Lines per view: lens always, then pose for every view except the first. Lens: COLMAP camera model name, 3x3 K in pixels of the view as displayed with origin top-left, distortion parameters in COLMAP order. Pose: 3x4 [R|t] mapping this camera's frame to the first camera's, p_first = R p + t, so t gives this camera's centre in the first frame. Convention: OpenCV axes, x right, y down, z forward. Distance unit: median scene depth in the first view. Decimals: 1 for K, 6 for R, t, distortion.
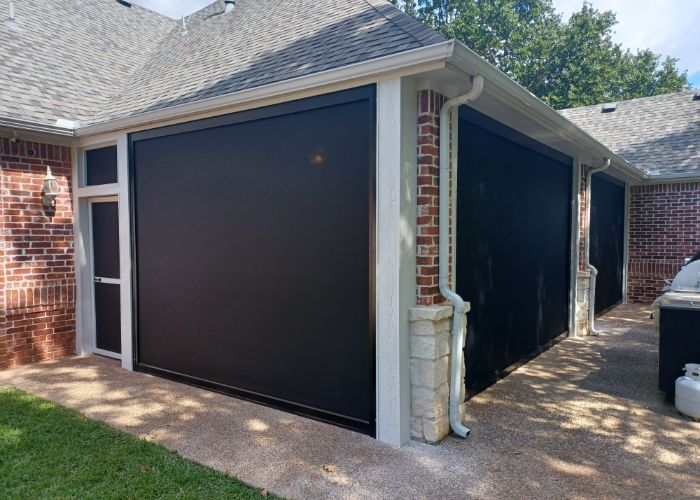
lens RADIAL K [[501.1, 0, 348.1], [0, 501.1, 253.7], [0, 0, 1]] dist [0.027214, 0.019149]
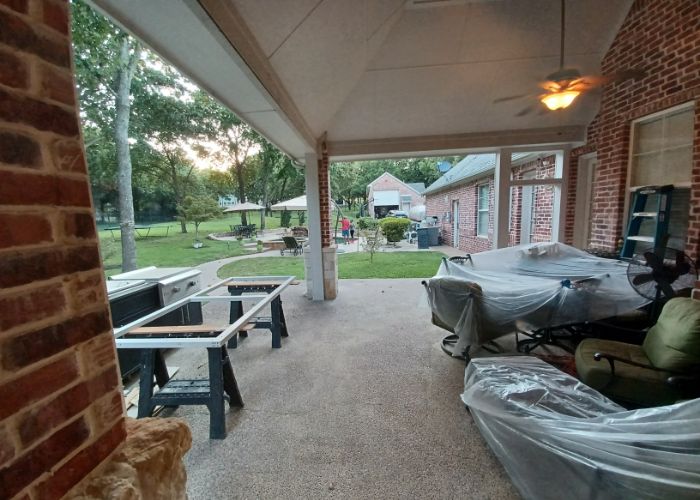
lens RADIAL K [[276.1, 0, 338.7], [0, 276.1, 250.5], [0, 0, 1]] dist [0.002396, -0.001345]
pose [[-0.829568, 0.104162, -0.548605, 0.526986], [0.023570, 0.988104, 0.151968, -0.059638], [0.557908, 0.113137, -0.822155, 1.411043]]
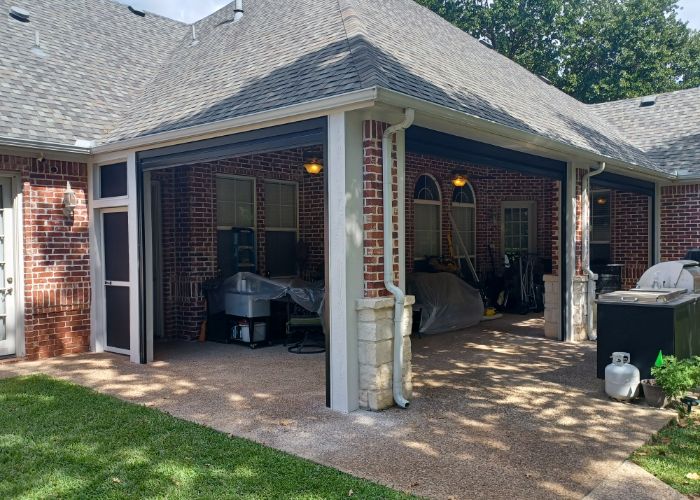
lens RADIAL K [[587.5, 0, 348.9], [0, 587.5, 253.9], [0, 0, 1]] dist [0.059424, -0.034512]
pose [[0.996603, -0.006158, -0.082120, 0.136130], [0.004630, 0.999813, -0.018785, 0.015957], [0.082221, 0.018341, 0.996445, -0.258129]]
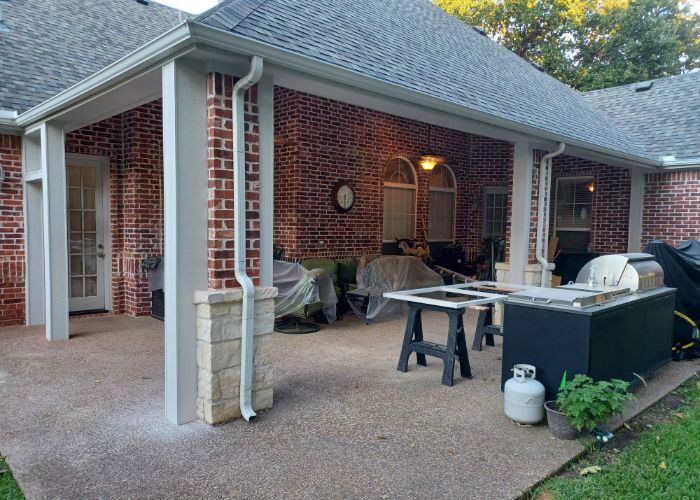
lens RADIAL K [[501.1, 0, 351.7], [0, 501.1, 251.6], [0, 0, 1]] dist [0.027214, 0.019149]
pose [[0.984698, 0.027293, -0.172118, 0.372757], [-0.024501, 0.999532, 0.018325, 0.002607], [0.172538, -0.013828, 0.984906, 0.035987]]
